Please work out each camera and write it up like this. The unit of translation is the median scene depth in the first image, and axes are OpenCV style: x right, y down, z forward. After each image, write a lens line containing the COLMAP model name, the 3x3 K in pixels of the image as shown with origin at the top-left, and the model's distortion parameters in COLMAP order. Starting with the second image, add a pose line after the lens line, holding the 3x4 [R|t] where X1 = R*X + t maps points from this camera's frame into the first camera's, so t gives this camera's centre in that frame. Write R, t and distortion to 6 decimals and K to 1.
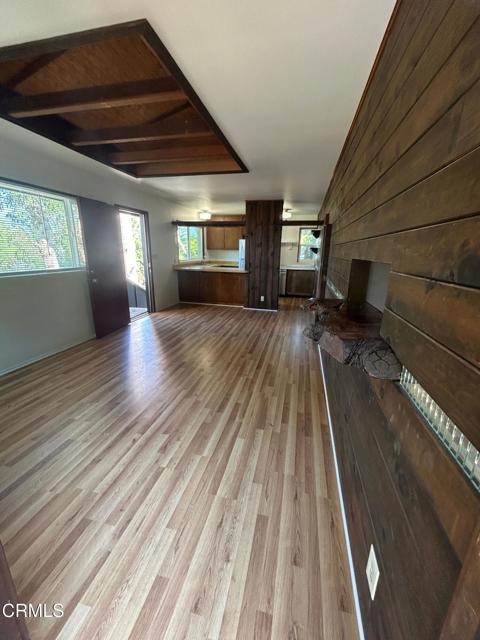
lens RADIAL K [[258.1, 0, 240.0], [0, 258.1, 320.0], [0, 0, 1]] dist [-0.002132, -0.000144]
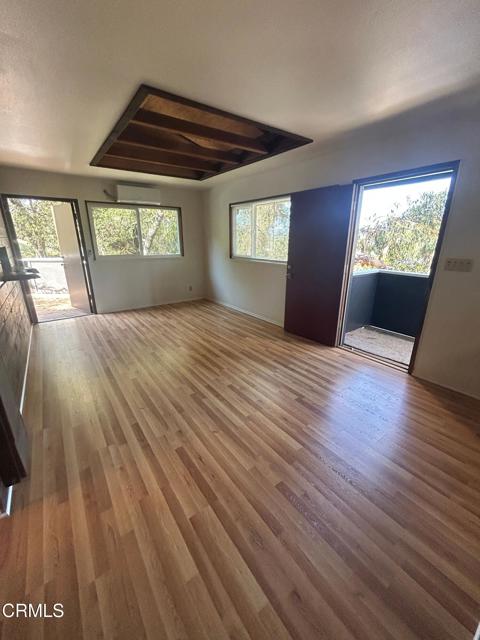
lens RADIAL K [[258.1, 0, 240.0], [0, 258.1, 320.0], [0, 0, 1]] dist [-0.002132, -0.000144]
pose [[-0.649382, 0.192834, -0.735607, 0.355179], [-0.225726, 0.874842, 0.428601, -0.412162], [0.726189, 0.444372, -0.524579, 1.555250]]
